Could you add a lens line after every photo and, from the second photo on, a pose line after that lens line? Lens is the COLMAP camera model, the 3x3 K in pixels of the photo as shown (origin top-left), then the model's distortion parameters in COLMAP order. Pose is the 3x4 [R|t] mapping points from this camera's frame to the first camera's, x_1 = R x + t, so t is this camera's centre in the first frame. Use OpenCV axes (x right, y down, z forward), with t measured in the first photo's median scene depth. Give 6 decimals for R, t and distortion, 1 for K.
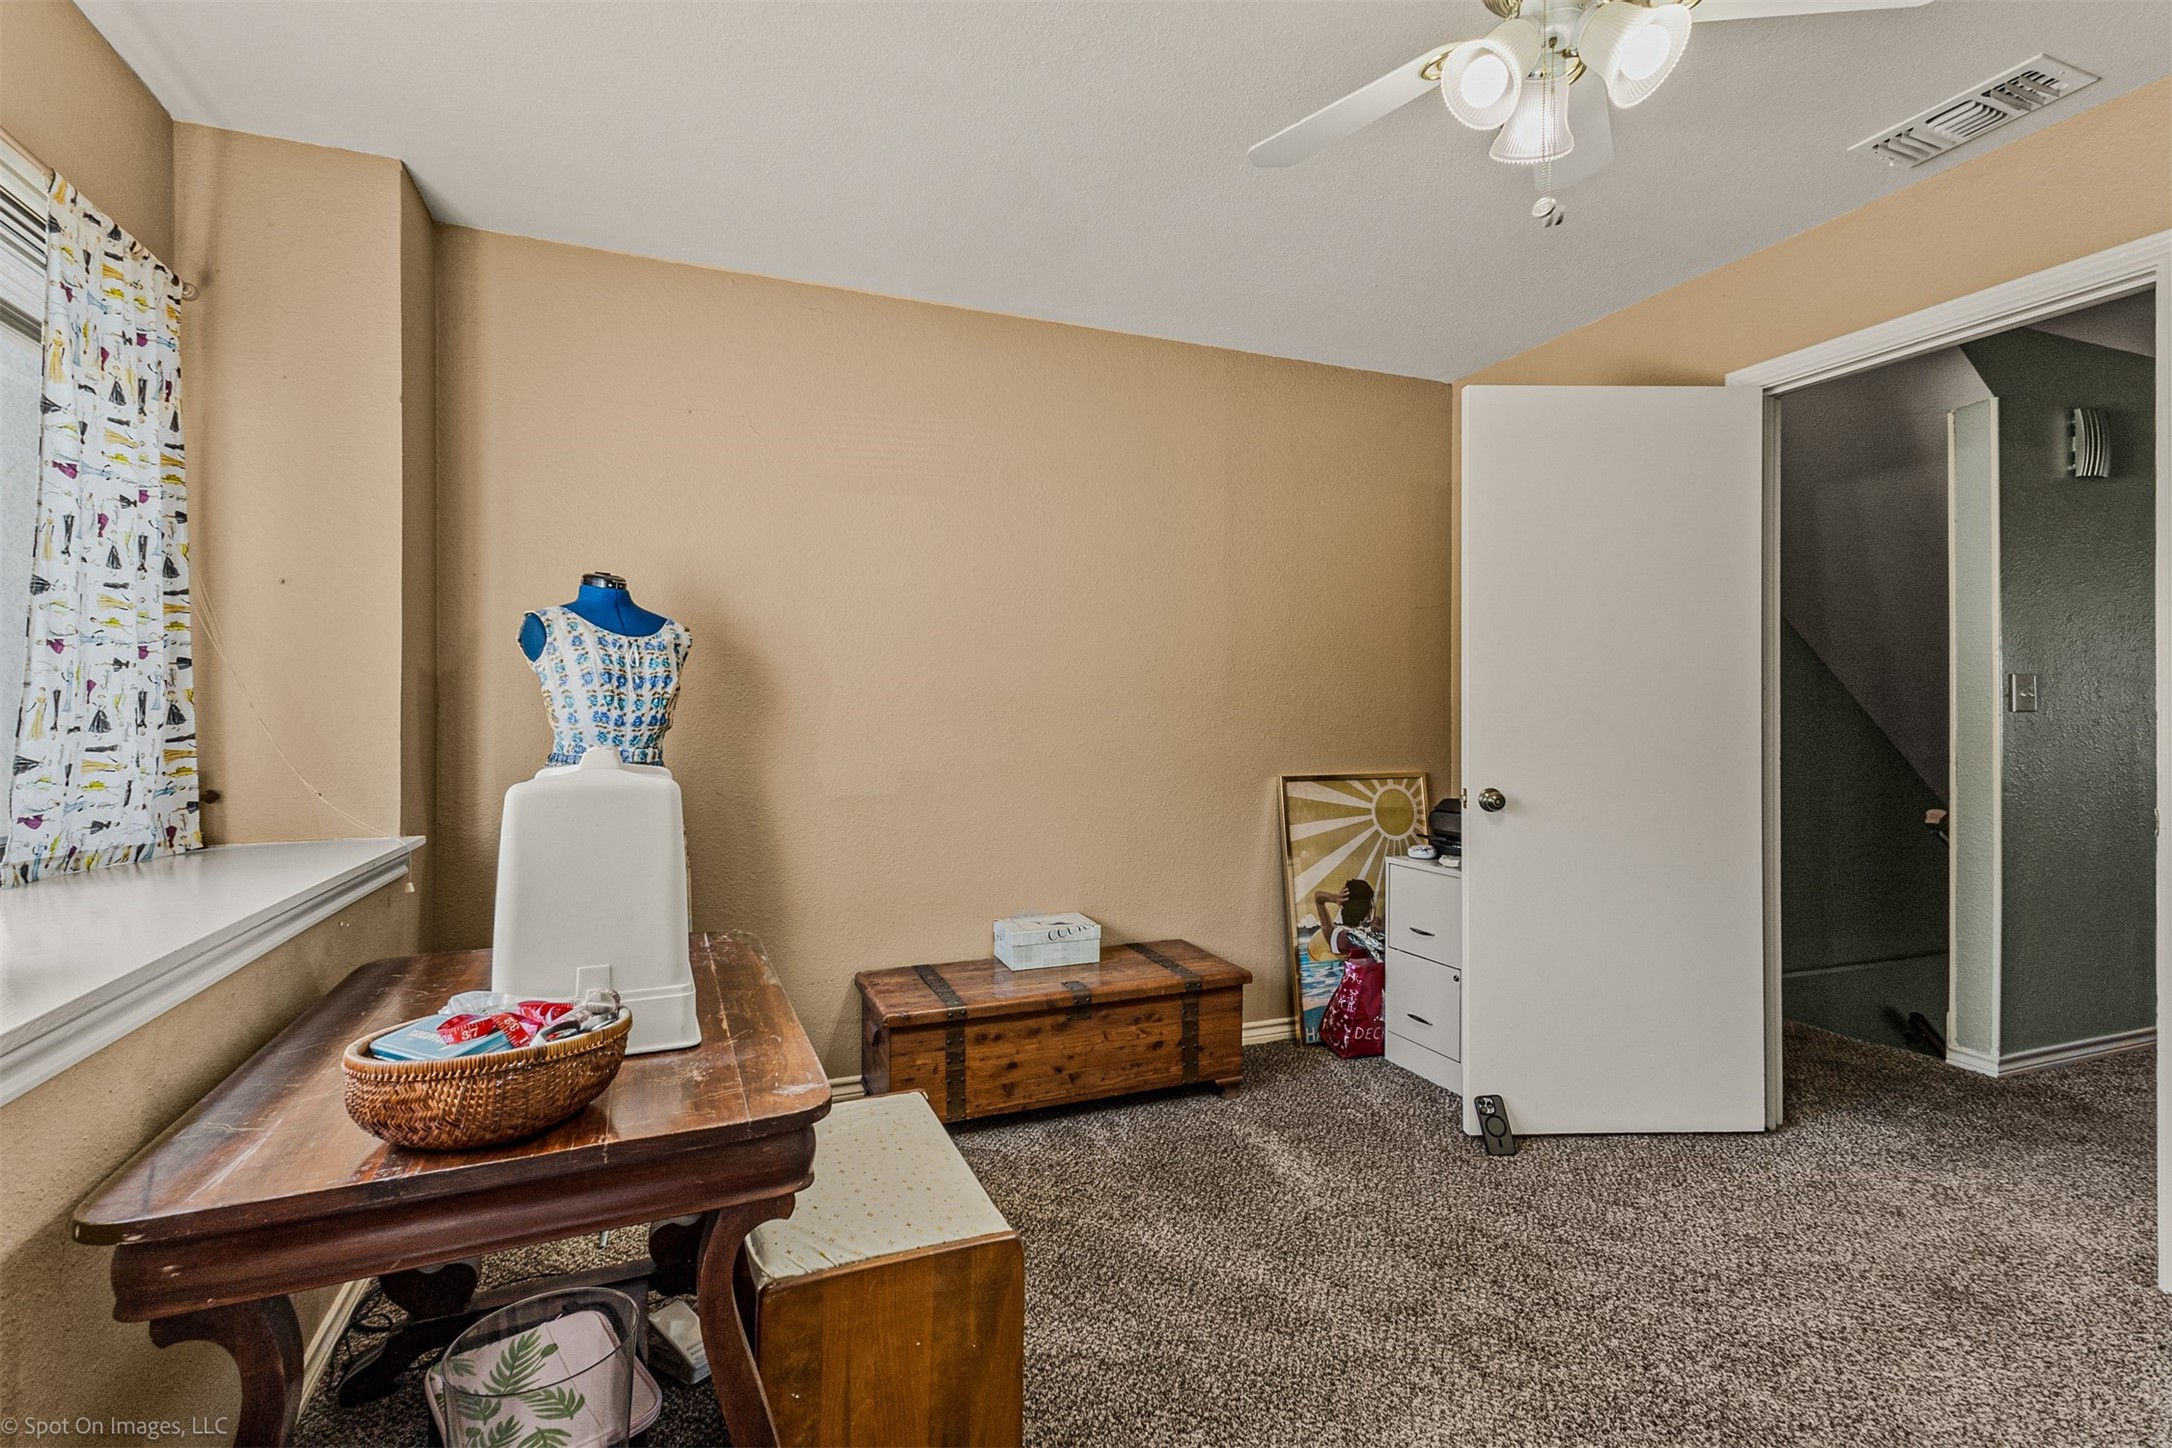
lens RADIAL K [[993.1, 0, 1083.9], [0, 993.1, 719.7], [0, 0, 1]] dist [0.002215, -0.000568]
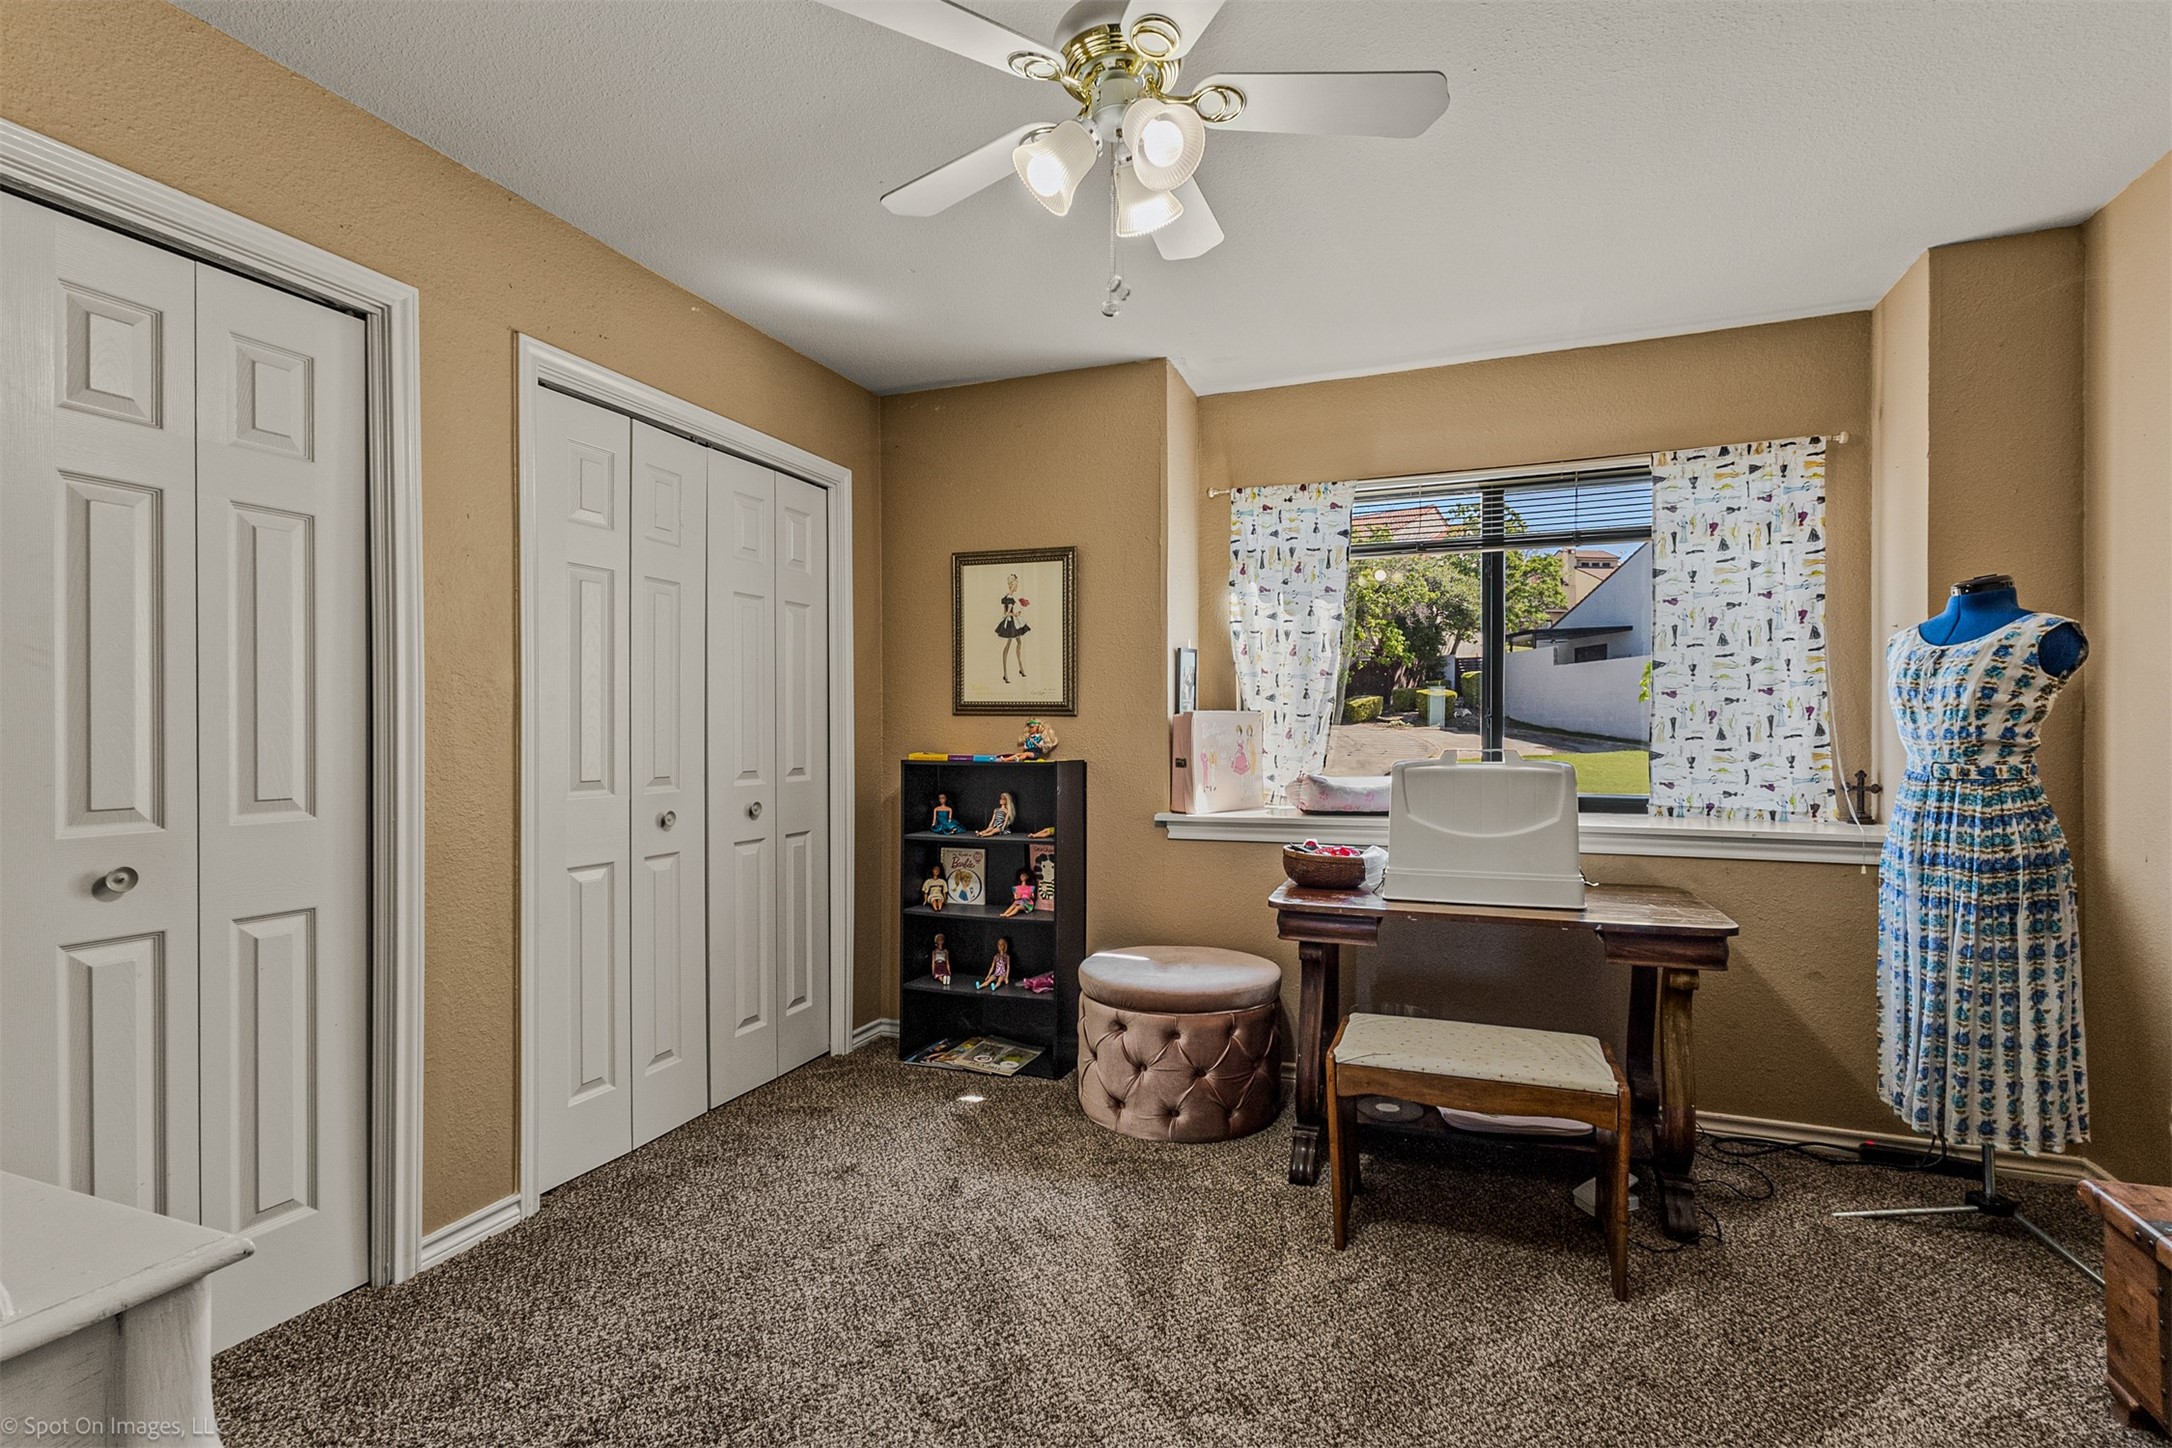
lens RADIAL K [[993.1, 0, 1085.8], [0, 993.1, 734.1], [0, 0, 1]] dist [0.002215, -0.000568]
pose [[-0.694162, 0.000297, -0.719819, 0.864850], [-0.000861, 0.999999, 0.001244, 0.000611], [0.719818, 0.001483, -0.694161, 1.156888]]
